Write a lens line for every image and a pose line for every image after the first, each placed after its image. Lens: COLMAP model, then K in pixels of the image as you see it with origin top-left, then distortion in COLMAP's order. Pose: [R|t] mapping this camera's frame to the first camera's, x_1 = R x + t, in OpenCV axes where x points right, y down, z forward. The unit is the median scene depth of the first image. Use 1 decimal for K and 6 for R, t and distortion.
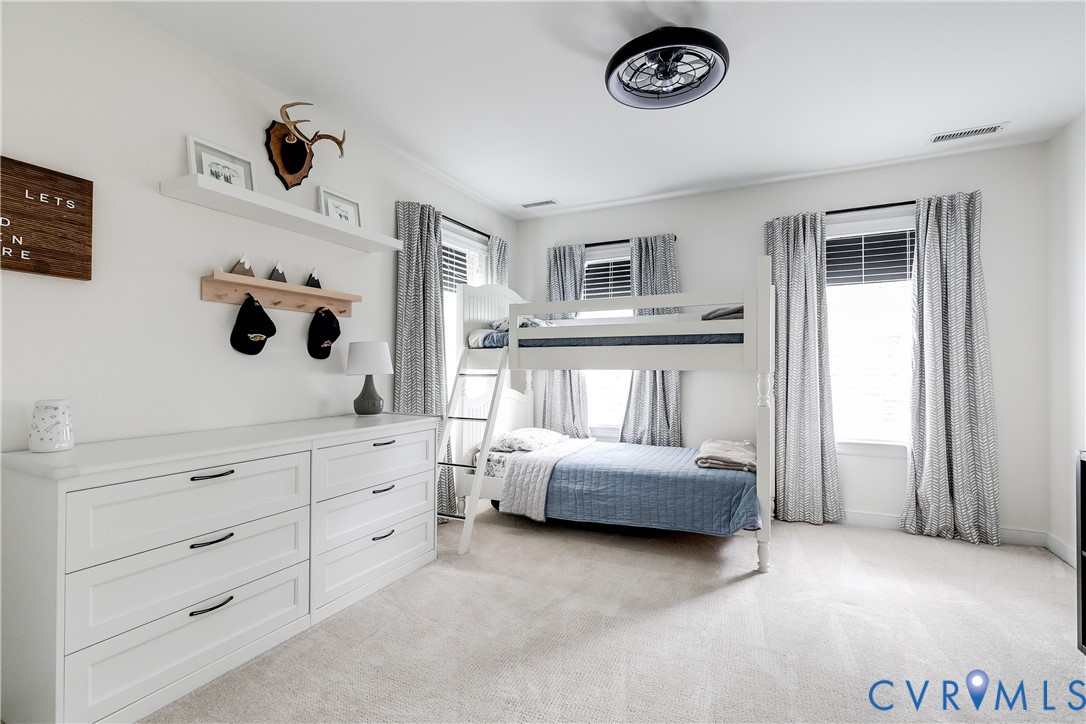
lens RADIAL K [[493.1, 0, 551.6], [0, 493.1, 361.7], [0, 0, 1]] dist [0.004601, 0.000730]
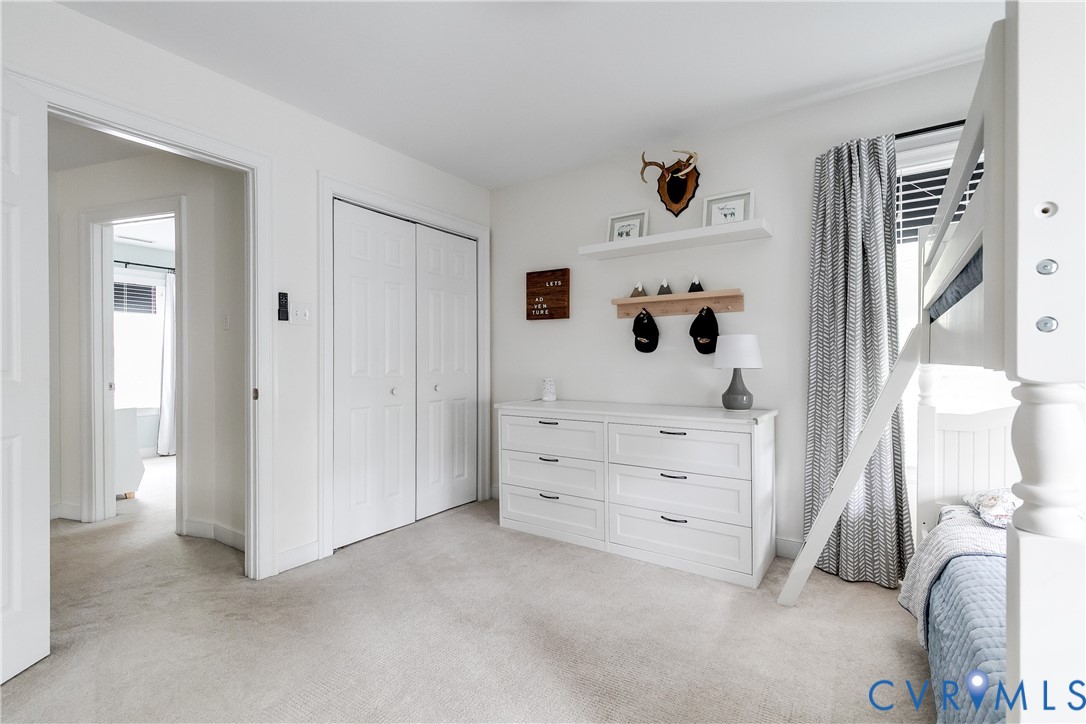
lens RADIAL K [[493.1, 0, 550.1], [0, 493.1, 365.3], [0, 0, 1]] dist [0.004601, 0.000730]
pose [[-0.158675, 0.001279, -0.987330, 0.757582], [0.012593, 0.999920, -0.000729, 0.017286], [0.987251, -0.012549, -0.158678, 0.920417]]
